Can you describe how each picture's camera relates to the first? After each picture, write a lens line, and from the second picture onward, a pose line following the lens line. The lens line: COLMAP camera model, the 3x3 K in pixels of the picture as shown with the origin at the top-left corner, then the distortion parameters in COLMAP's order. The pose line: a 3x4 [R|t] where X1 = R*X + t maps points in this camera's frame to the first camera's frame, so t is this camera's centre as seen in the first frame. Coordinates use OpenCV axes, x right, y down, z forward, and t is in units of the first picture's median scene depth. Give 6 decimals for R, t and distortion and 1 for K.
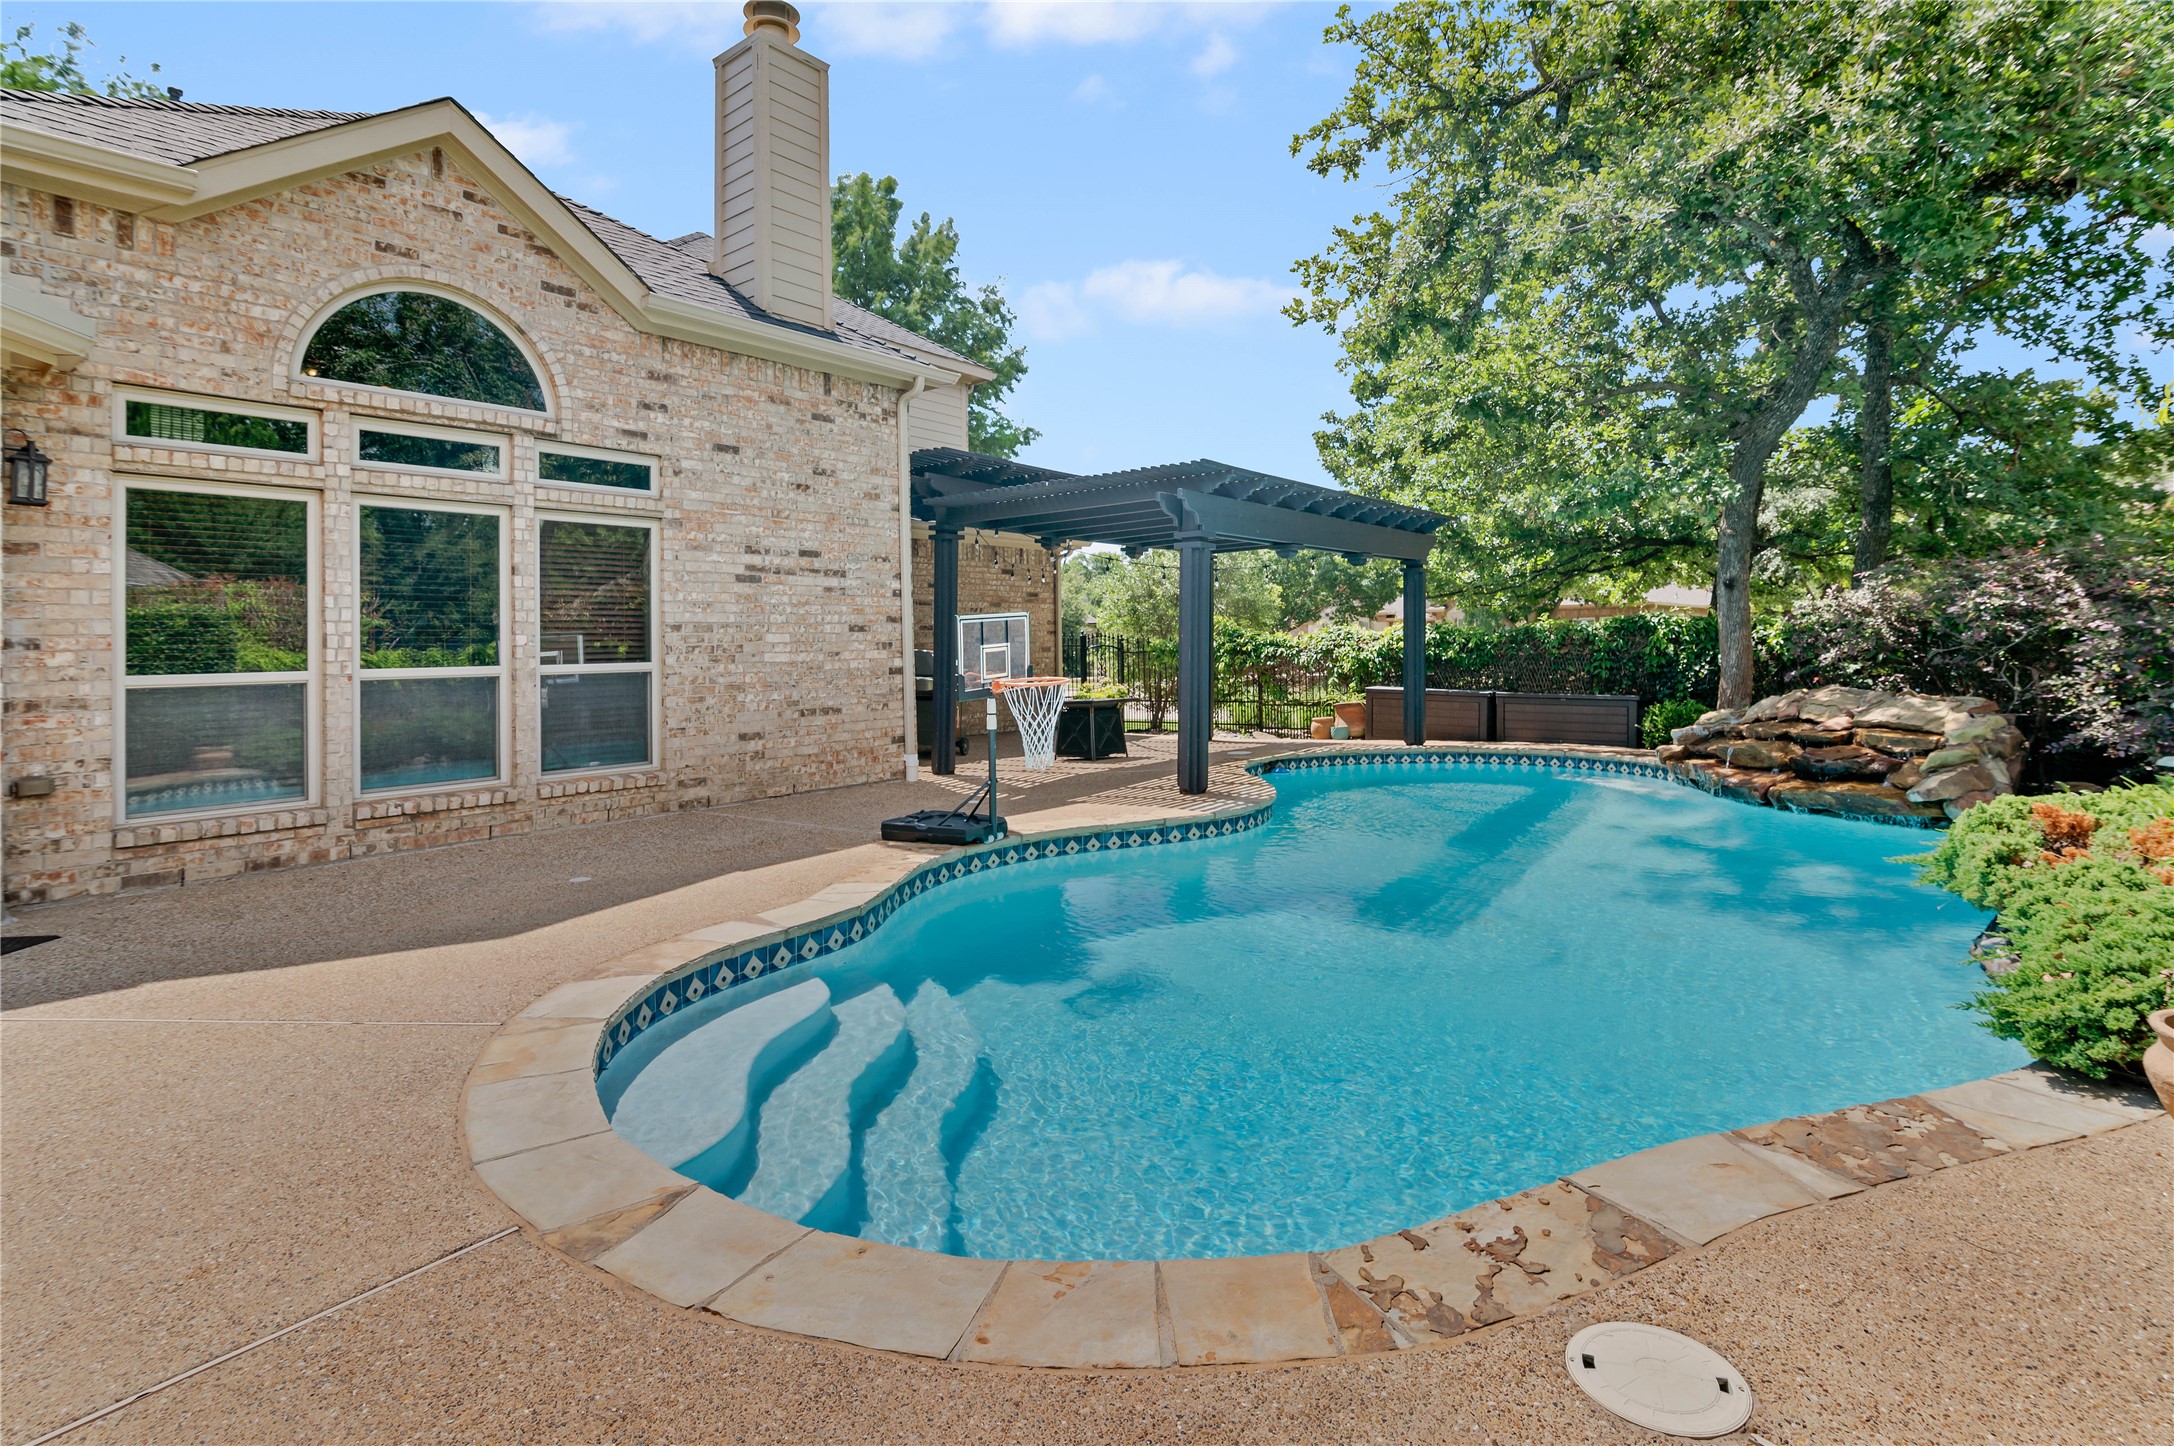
lens RADIAL K [[1037.1, 0, 1072.6], [0, 1037.1, 636.5], [0, 0, 1]] dist [-0.005877, 0.000677]
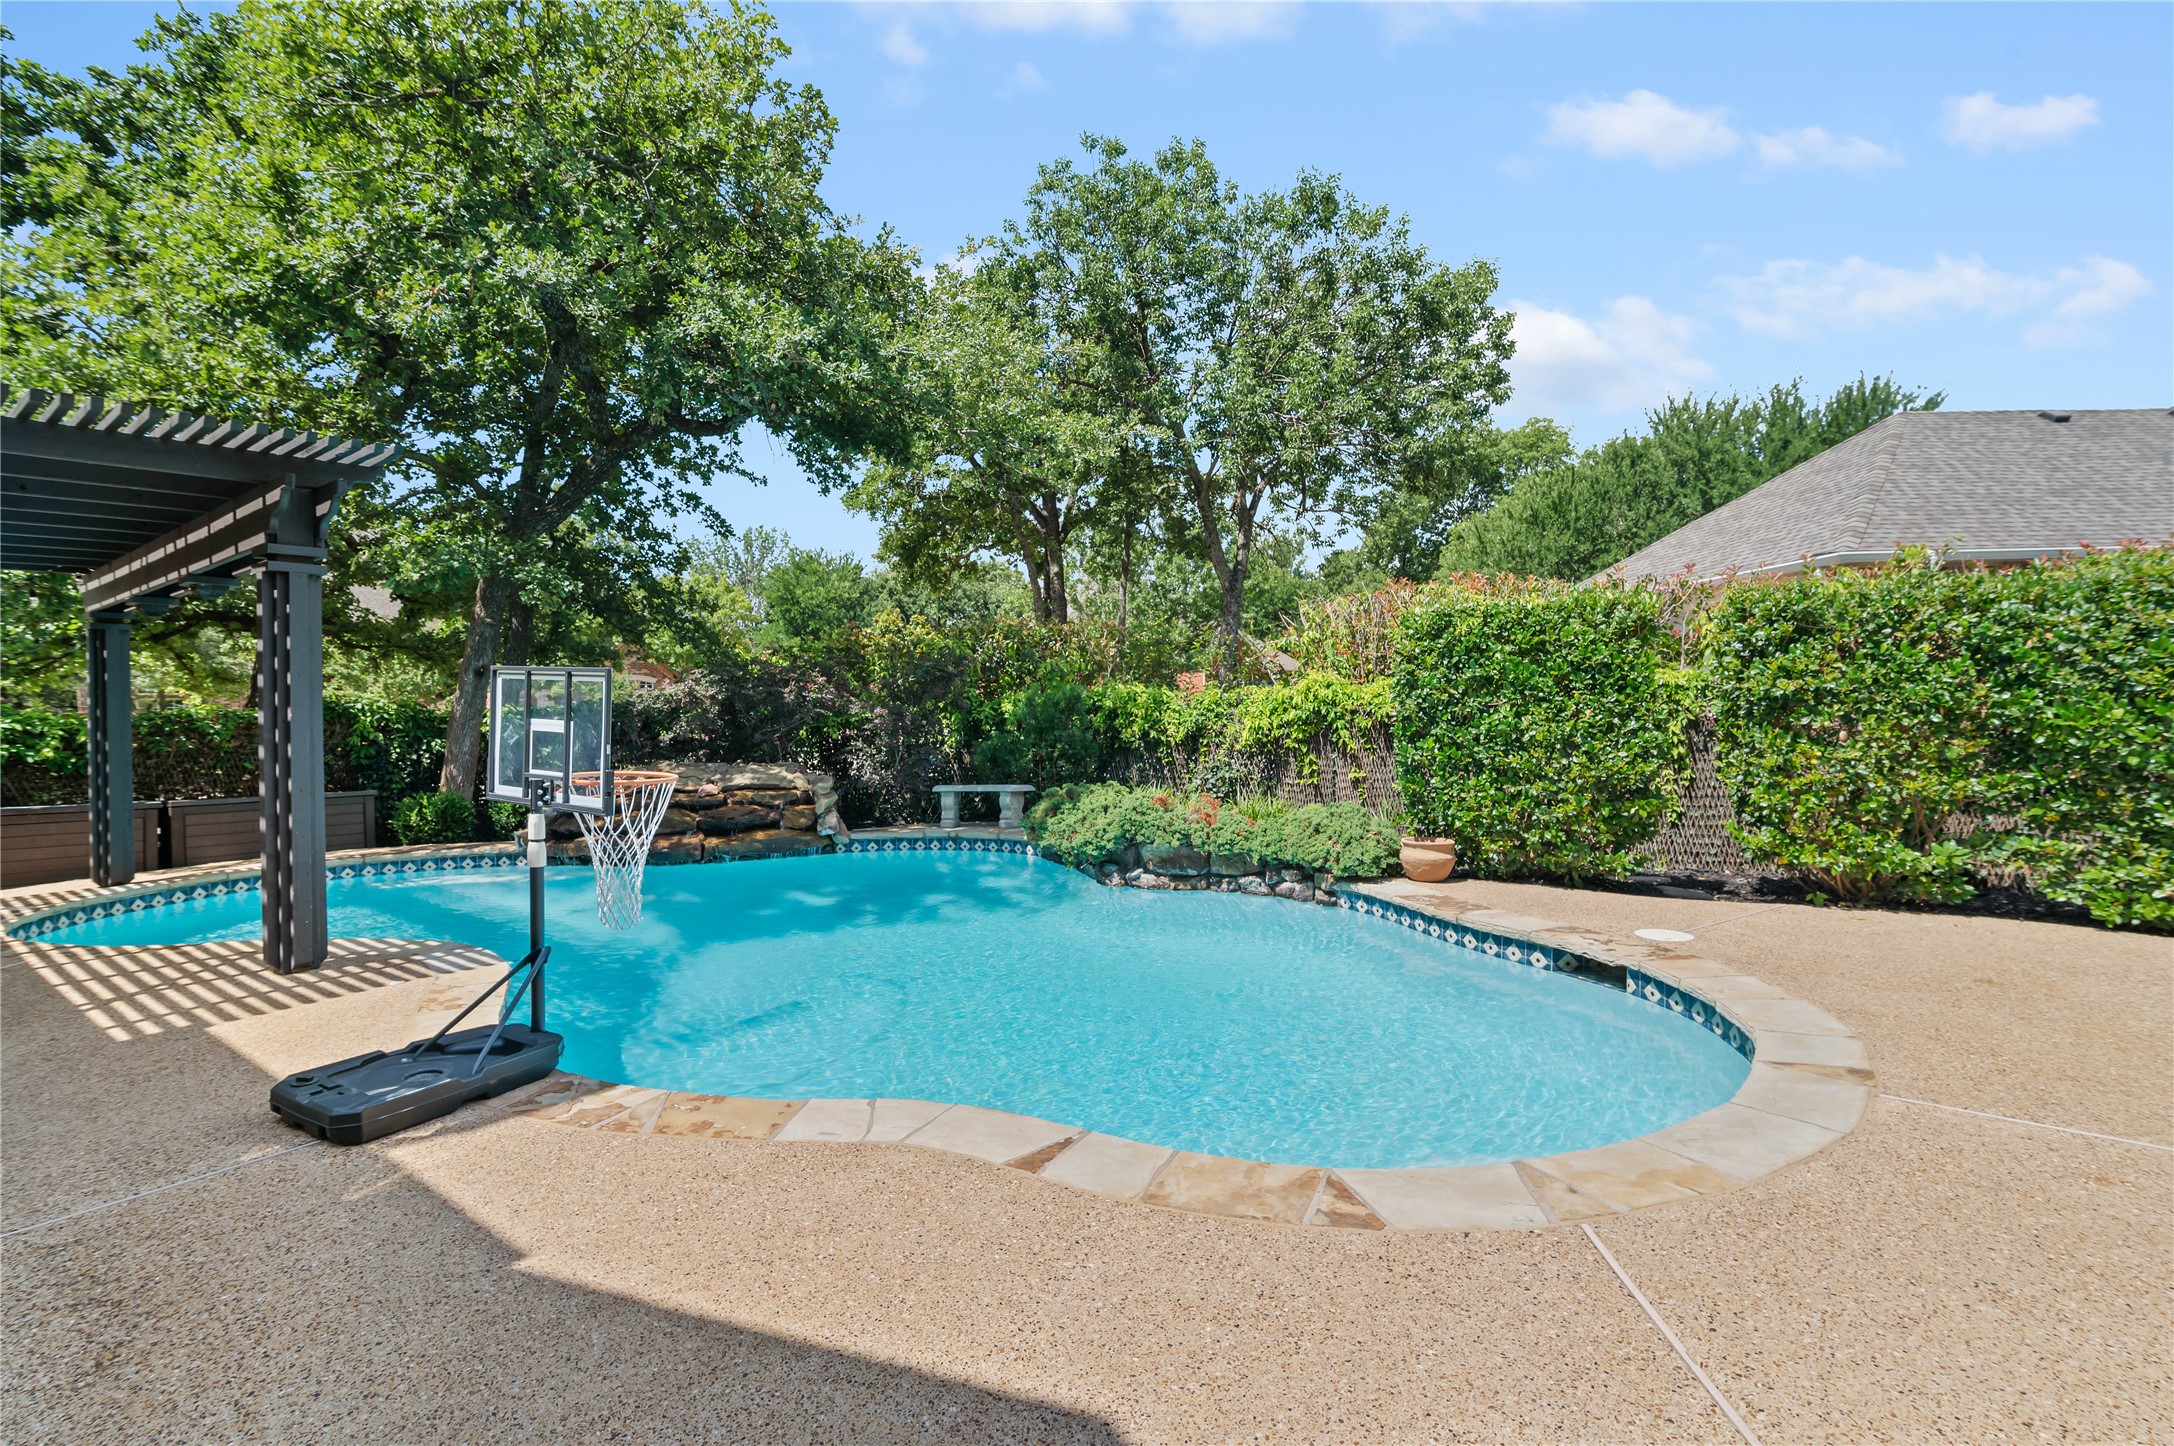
lens RADIAL K [[1037.1, 0, 1085.0], [0, 1037.1, 718.3], [0, 0, 1]] dist [-0.005877, 0.000677]
pose [[0.006027, 0.007117, 0.999957, -1.295384], [0.011584, 0.999907, -0.007187, 0.031313], [-0.999915, 0.011627, 0.005944, 1.365542]]
